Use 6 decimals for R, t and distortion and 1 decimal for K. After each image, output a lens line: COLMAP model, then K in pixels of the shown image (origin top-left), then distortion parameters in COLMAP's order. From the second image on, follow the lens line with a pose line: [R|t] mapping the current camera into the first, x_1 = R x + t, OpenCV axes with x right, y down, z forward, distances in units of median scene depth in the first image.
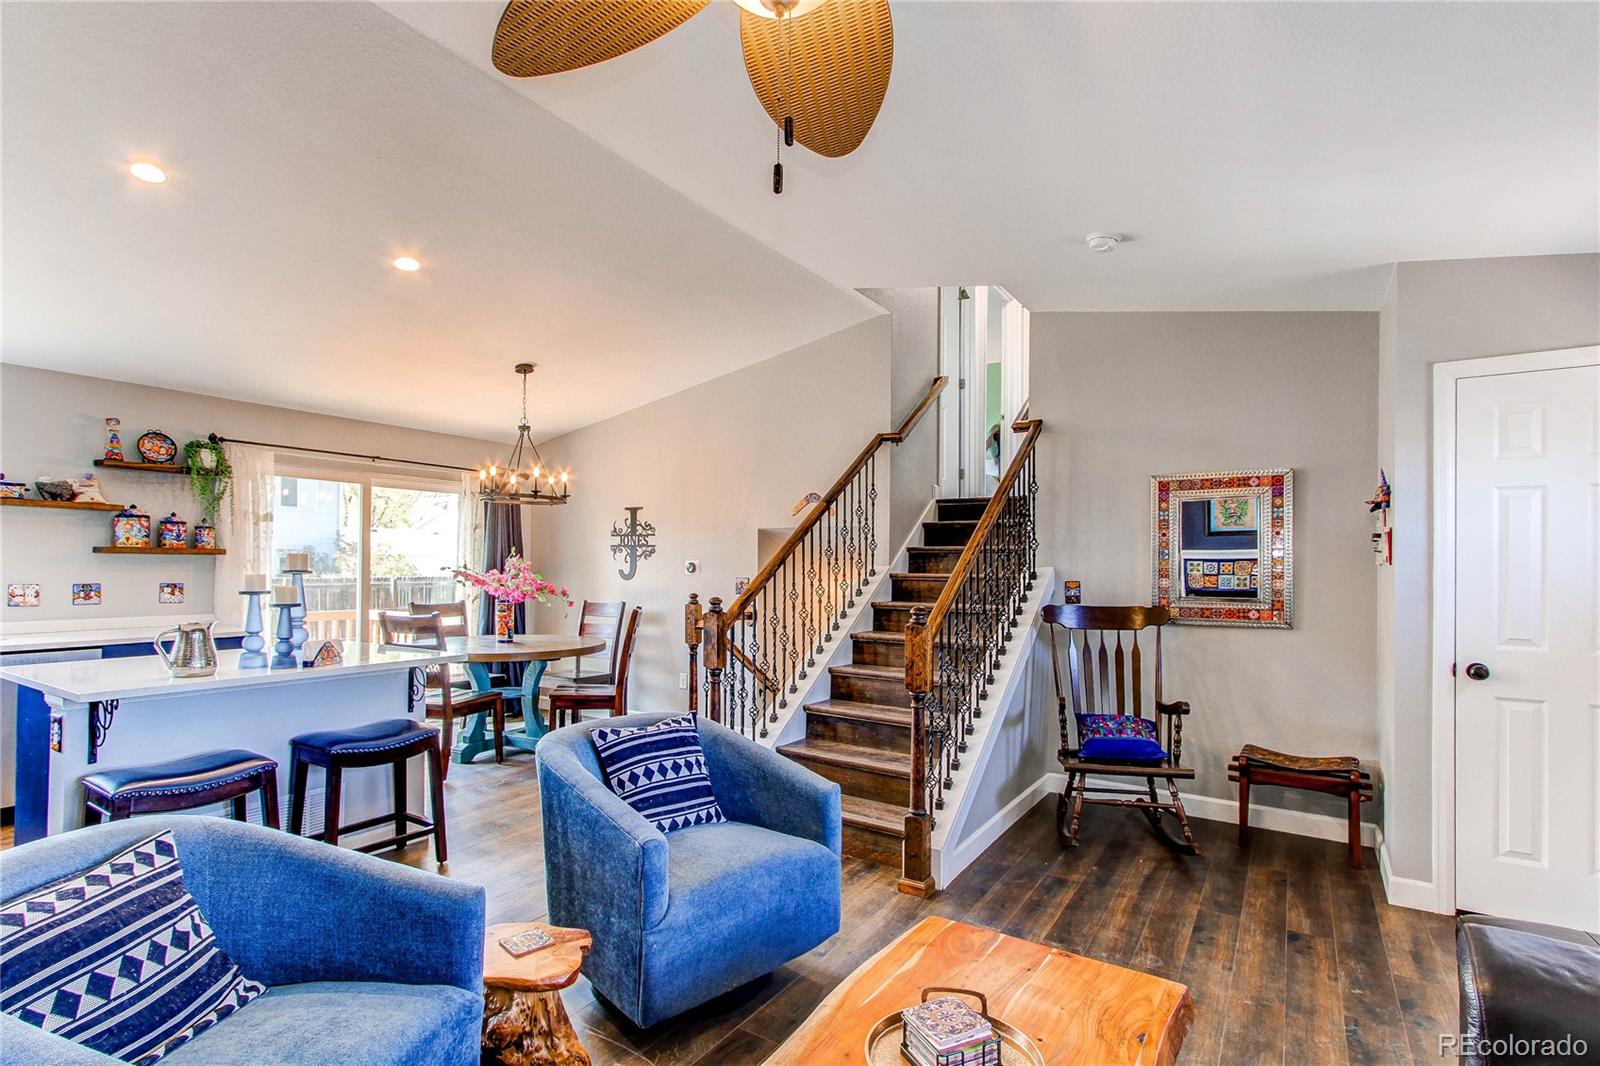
lens RADIAL K [[768.2, 0, 784.7], [0, 768.2, 561.0], [0, 0, 1]] dist [-0.000104, 0.000080]
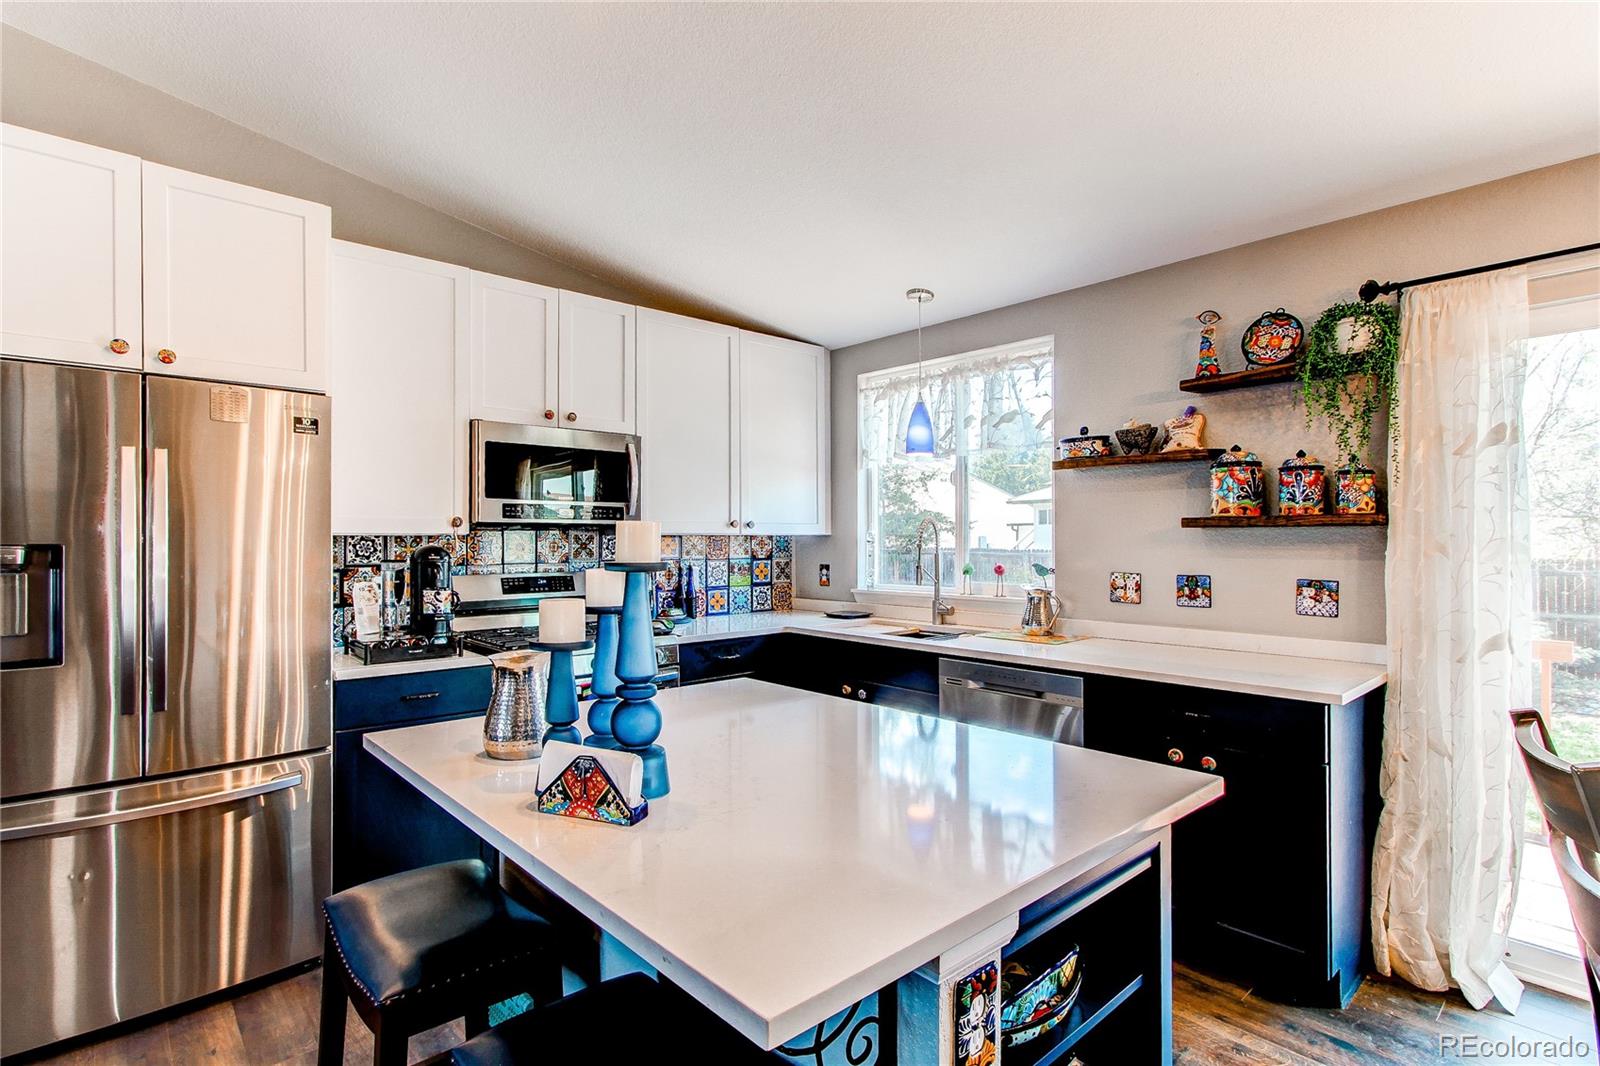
lens RADIAL K [[785.5, 0, 790.4], [0, 785.5, 539.7], [0, 0, 1]] dist [0.000771, 0.001125]
pose [[-0.259261, -0.008164, -0.965773, -0.153924], [0.005809, 0.999933, -0.010012, 0.003600], [0.965790, -0.008206, -0.259196, 0.752162]]
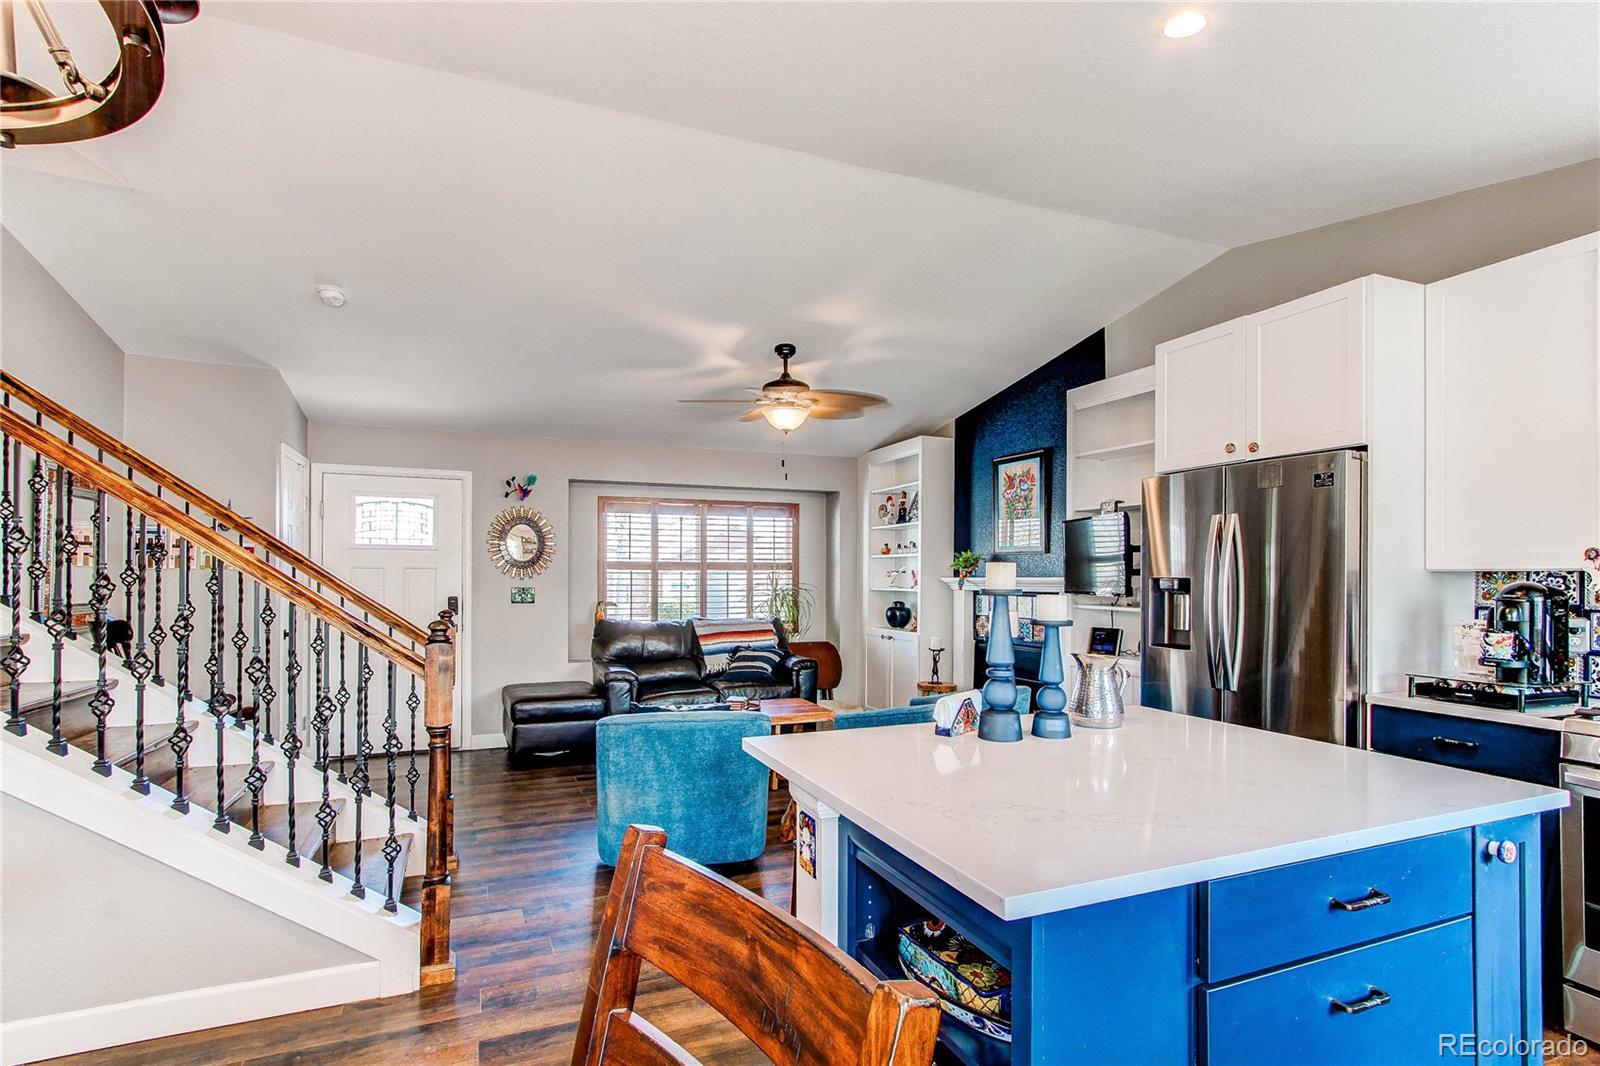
lens RADIAL K [[768.4, 0, 791.5], [0, 768.4, 575.1], [0, 0, 1]] dist [0.008597, 0.000896]
pose [[-0.827226, -0.009403, 0.561791, -0.535060], [-0.013522, 0.999904, -0.003174, 0.003886], [-0.561707, -0.010222, -0.827273, 1.022020]]
